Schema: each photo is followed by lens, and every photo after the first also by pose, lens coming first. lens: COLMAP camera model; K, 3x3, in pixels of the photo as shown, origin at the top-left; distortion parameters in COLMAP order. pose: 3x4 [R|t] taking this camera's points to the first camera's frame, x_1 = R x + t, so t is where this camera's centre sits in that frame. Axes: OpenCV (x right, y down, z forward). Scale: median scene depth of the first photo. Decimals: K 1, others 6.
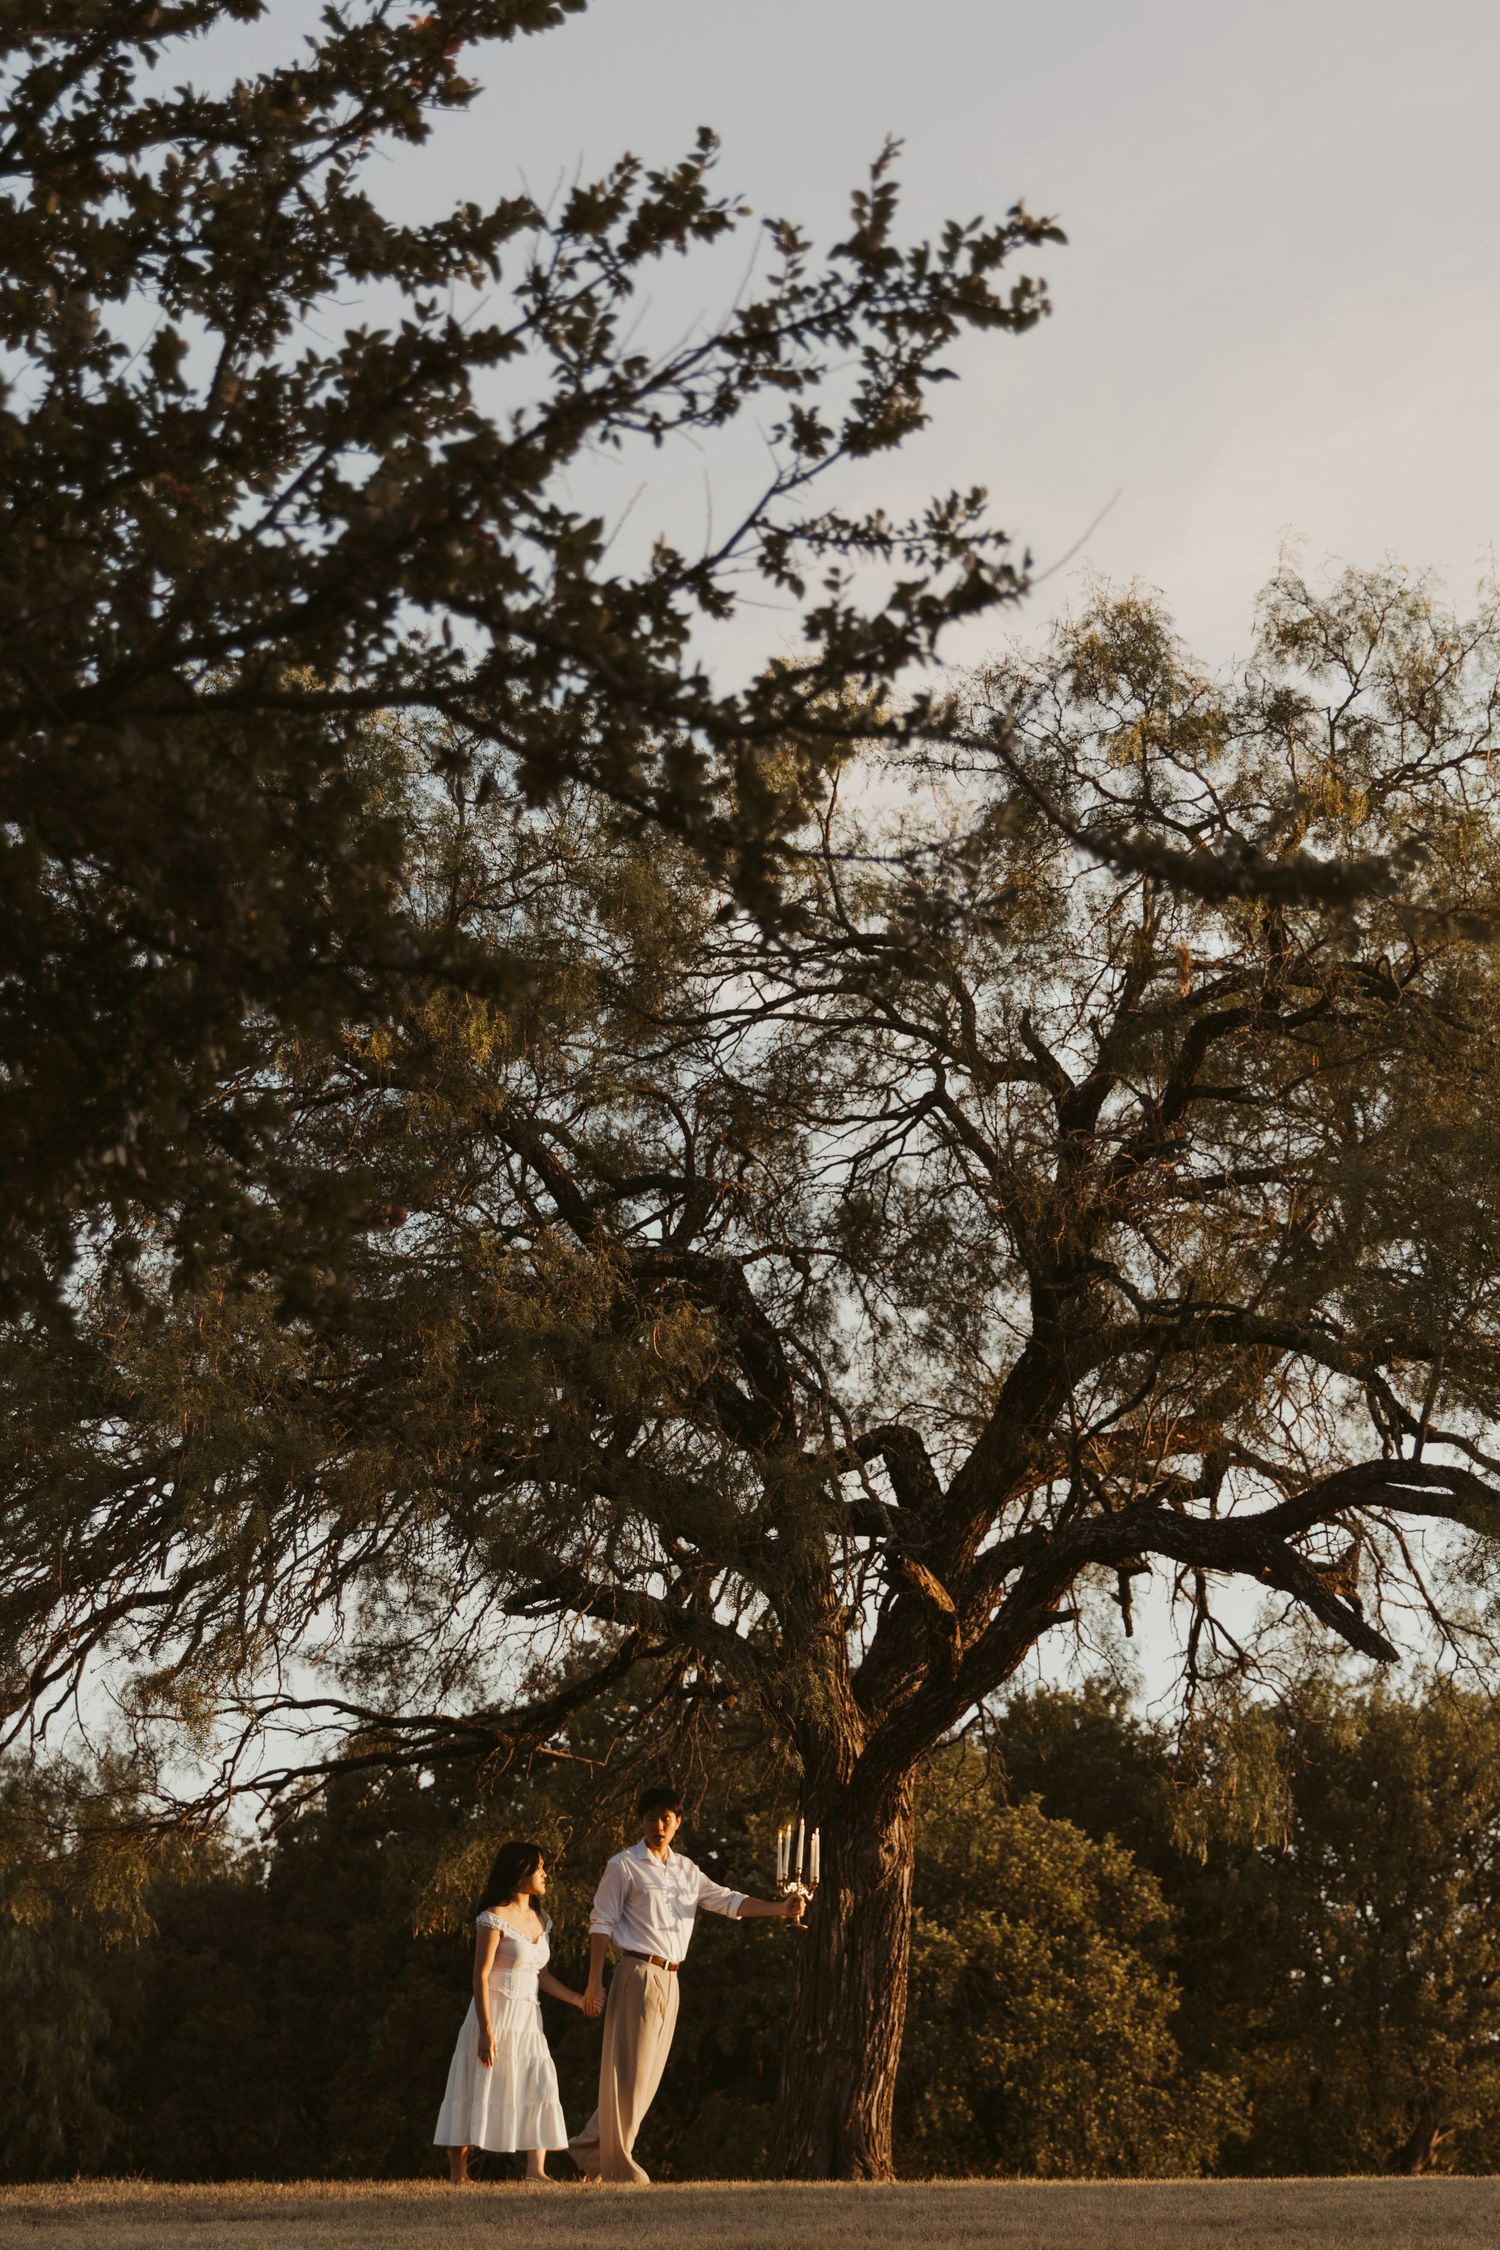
lens RADIAL K [[4631.0, 0, 745.6], [0, 4631.0, 1132.3], [0, 0, 1]] dist [-0.020105, 0.000000]
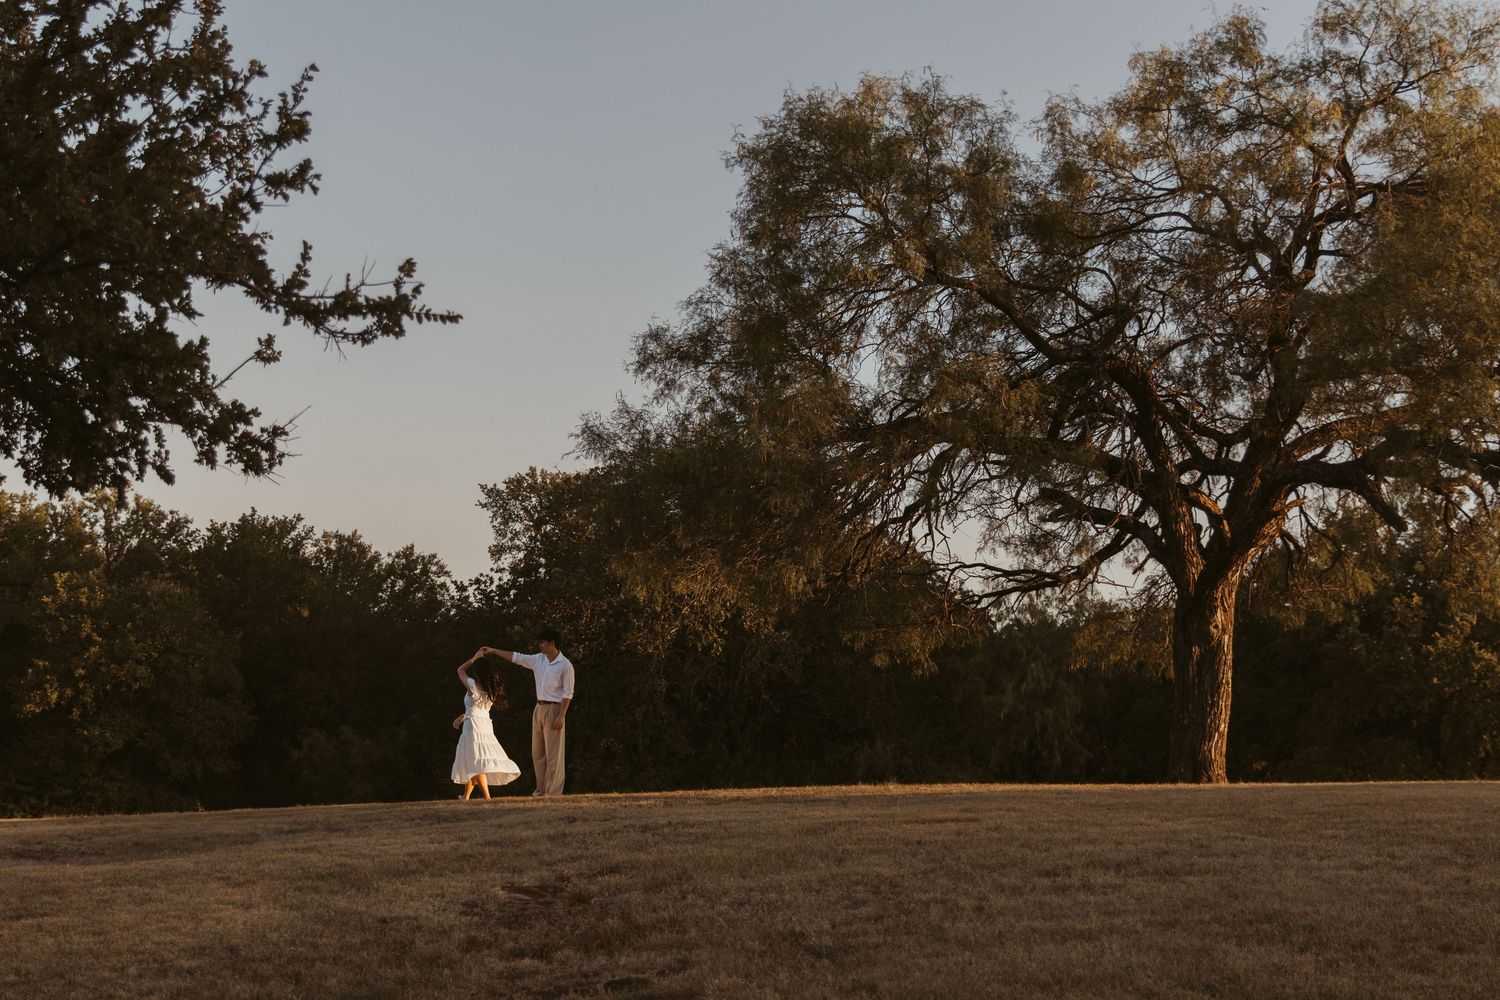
lens RADIAL K [[2345.2, 0, 747.6], [0, 2345.2, 494.6], [0, 0, 1]] dist [0.009478, 0.000000]
pose [[0.923400, -0.047798, -0.380850, 0.254553], [0.086960, 0.992468, 0.086282, -0.014536], [0.373858, -0.112792, 0.920602, -0.047741]]
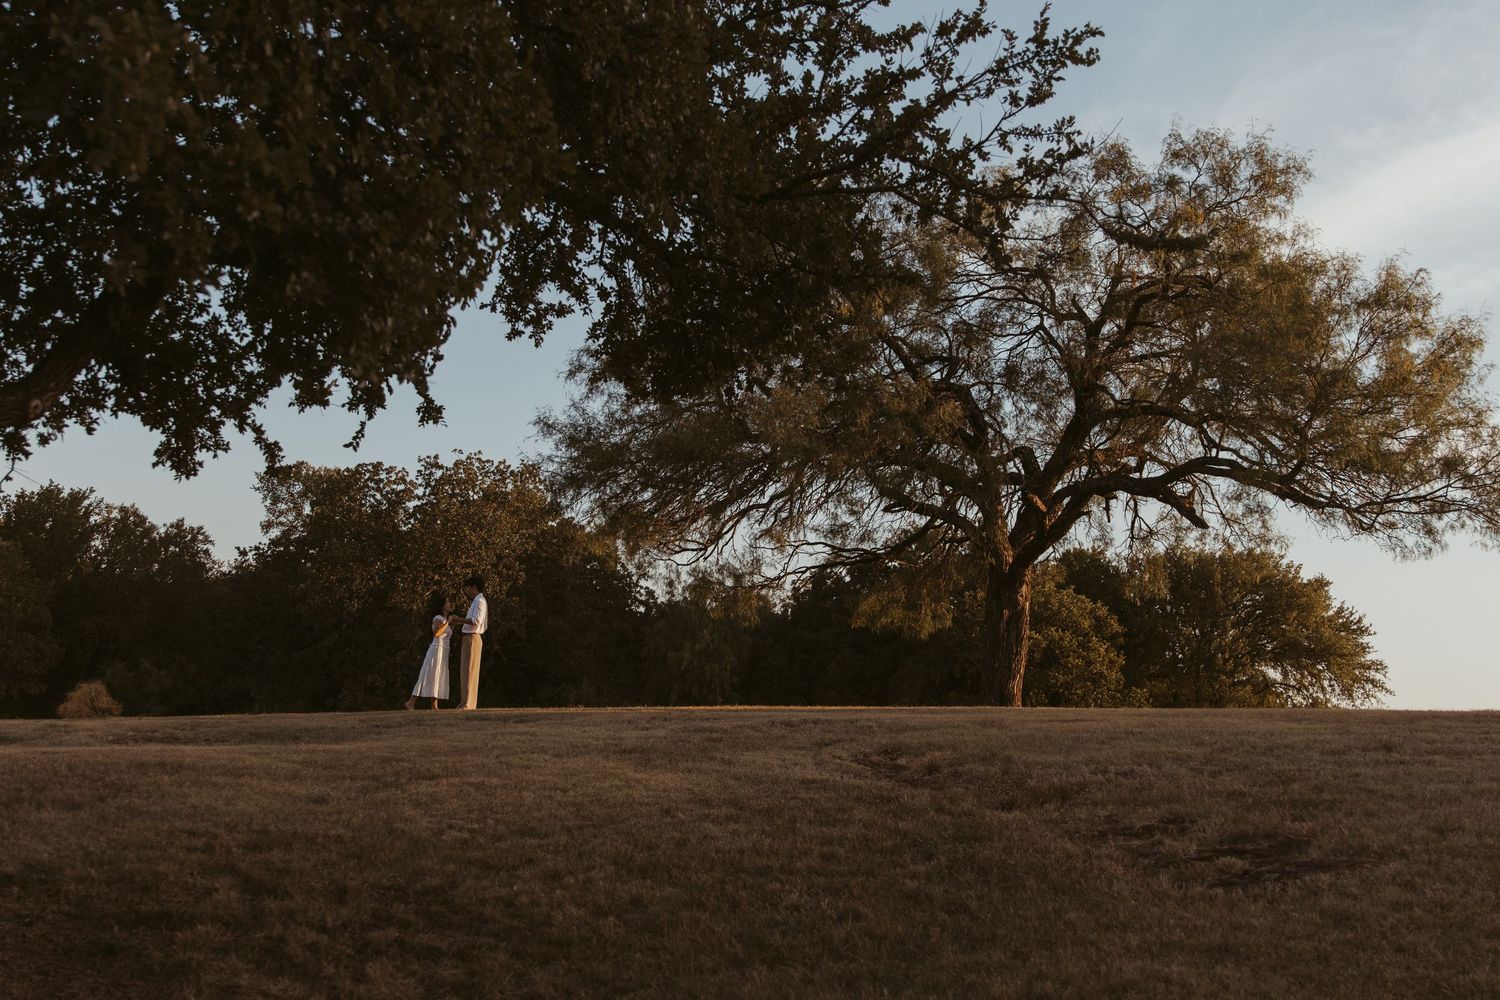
lens RADIAL K [[1736.5, 0, 711.0], [0, 1736.5, 523.6], [0, 0, 1]] dist [-0.020799, 0.000000]
pose [[0.989966, 0.006231, -0.141168, -0.007427], [0.008071, 0.994902, 0.100519, 0.004008], [0.141075, -0.100650, 0.984869, -0.063716]]
